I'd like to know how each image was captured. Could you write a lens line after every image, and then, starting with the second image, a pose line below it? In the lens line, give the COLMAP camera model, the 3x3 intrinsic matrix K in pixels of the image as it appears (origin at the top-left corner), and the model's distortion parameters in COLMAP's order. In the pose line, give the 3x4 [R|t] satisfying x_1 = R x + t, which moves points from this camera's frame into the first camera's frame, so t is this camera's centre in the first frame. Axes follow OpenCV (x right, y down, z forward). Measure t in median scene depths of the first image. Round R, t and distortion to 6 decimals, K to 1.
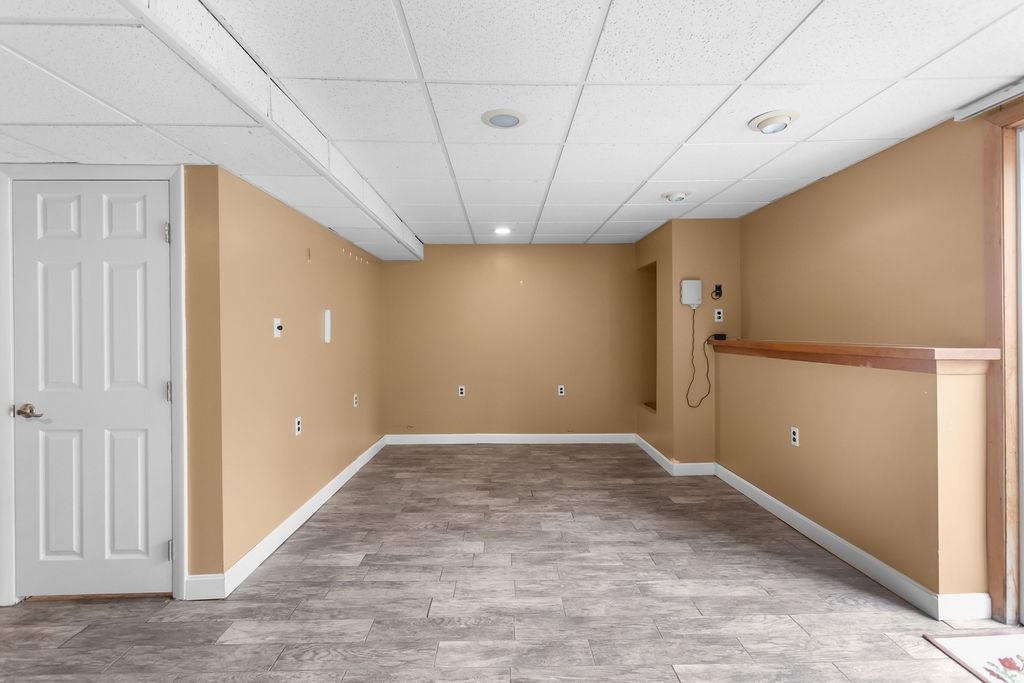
lens RADIAL K [[486.0, 0, 511.8], [0, 486.0, 331.2], [0, 0, 1]] dist [0.005959, -0.000628]
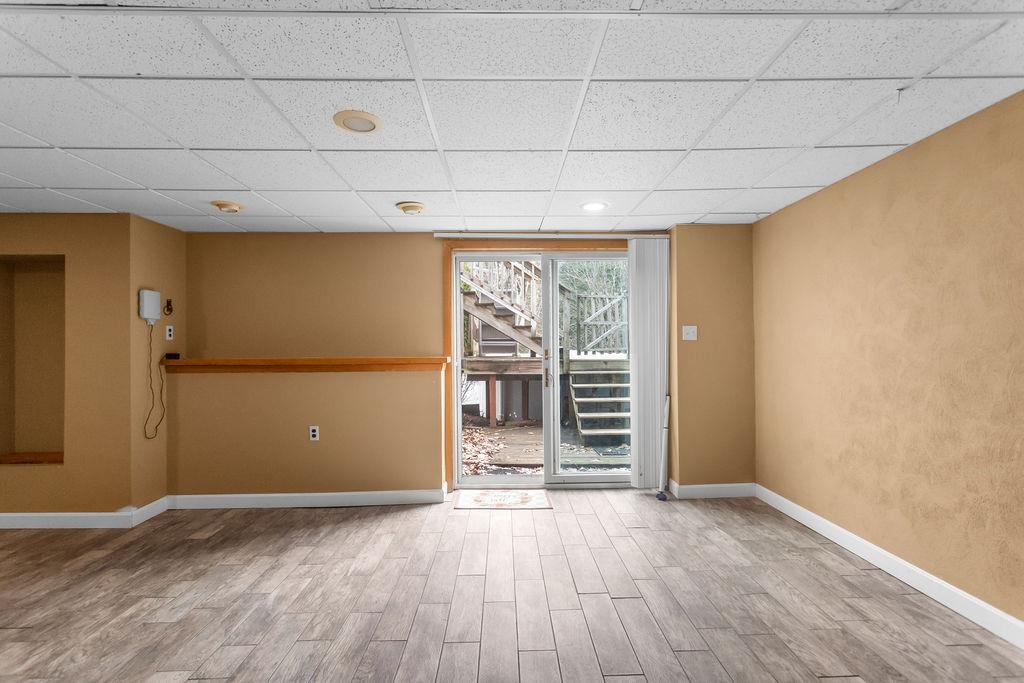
lens RADIAL K [[486.0, 0, 512.1], [0, 486.0, 344.3], [0, 0, 1]] dist [0.005959, -0.000628]
pose [[-0.003716, 0.014048, 0.999894, -0.827838], [0.007707, 0.999872, -0.014019, 0.011413], [-0.999963, 0.007655, -0.003824, 0.609397]]
